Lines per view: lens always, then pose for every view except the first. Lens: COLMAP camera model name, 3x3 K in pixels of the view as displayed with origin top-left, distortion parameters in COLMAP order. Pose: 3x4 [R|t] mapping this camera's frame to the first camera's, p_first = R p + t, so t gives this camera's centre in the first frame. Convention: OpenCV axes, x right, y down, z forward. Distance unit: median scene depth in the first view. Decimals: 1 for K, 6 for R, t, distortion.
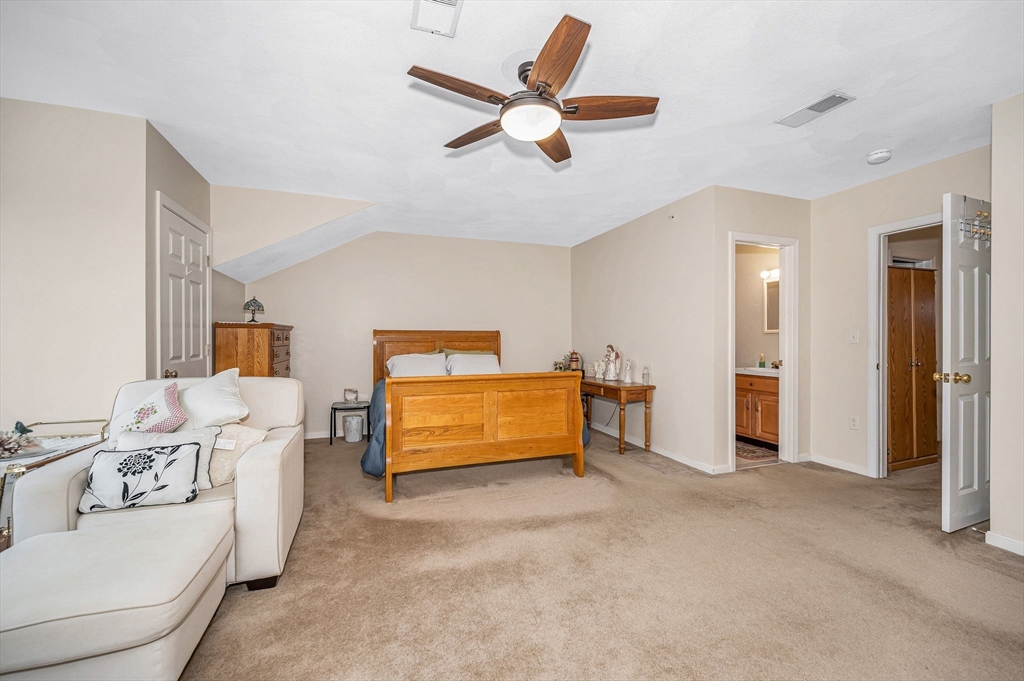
lens RADIAL K [[409.9, 0, 512.0], [0, 409.9, 340.5], [0, 0, 1]] dist [-0.000944, -0.000102]
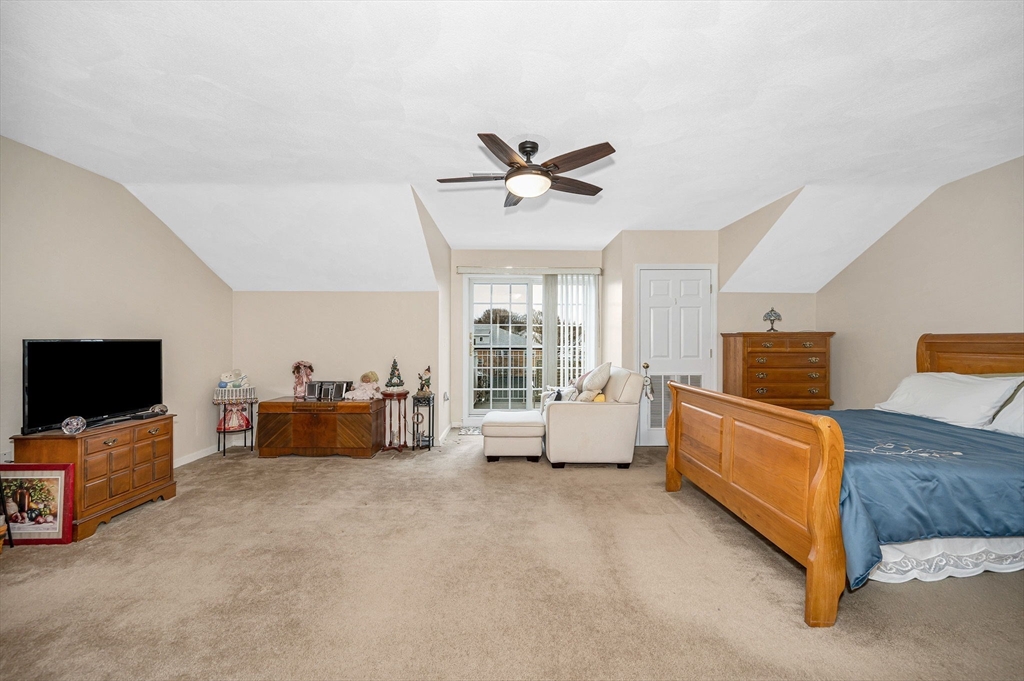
lens RADIAL K [[409.9, 0, 512.0], [0, 409.9, 340.5], [0, 0, 1]] dist [-0.000944, -0.000102]
pose [[-0.332338, 0.000298, -0.943160, 0.791480], [-0.006555, 0.999975, 0.002626, -0.019300], [0.943138, 0.007055, -0.332328, 0.837572]]
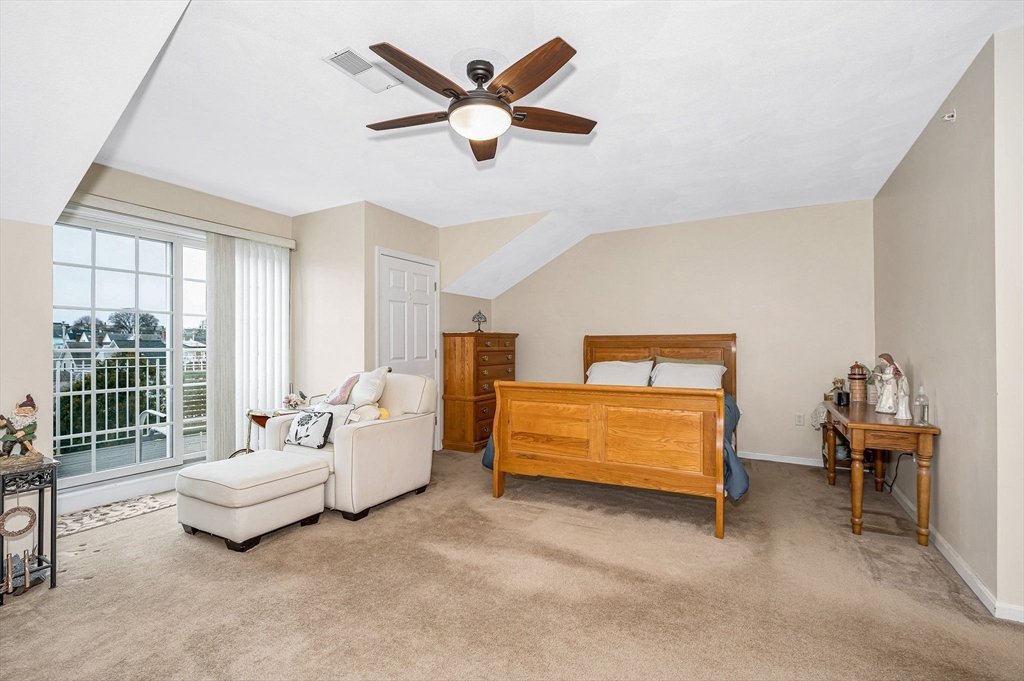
lens RADIAL K [[458.0, 0, 512.9], [0, 458.0, 344.4], [0, 0, 1]] dist [-0.000080, 0.000001]
pose [[0.663558, -0.003370, -0.748117, 0.540899], [-0.001365, 0.999983, -0.005715, 0.001640], [0.748124, 0.004813, 0.663542, 0.205689]]
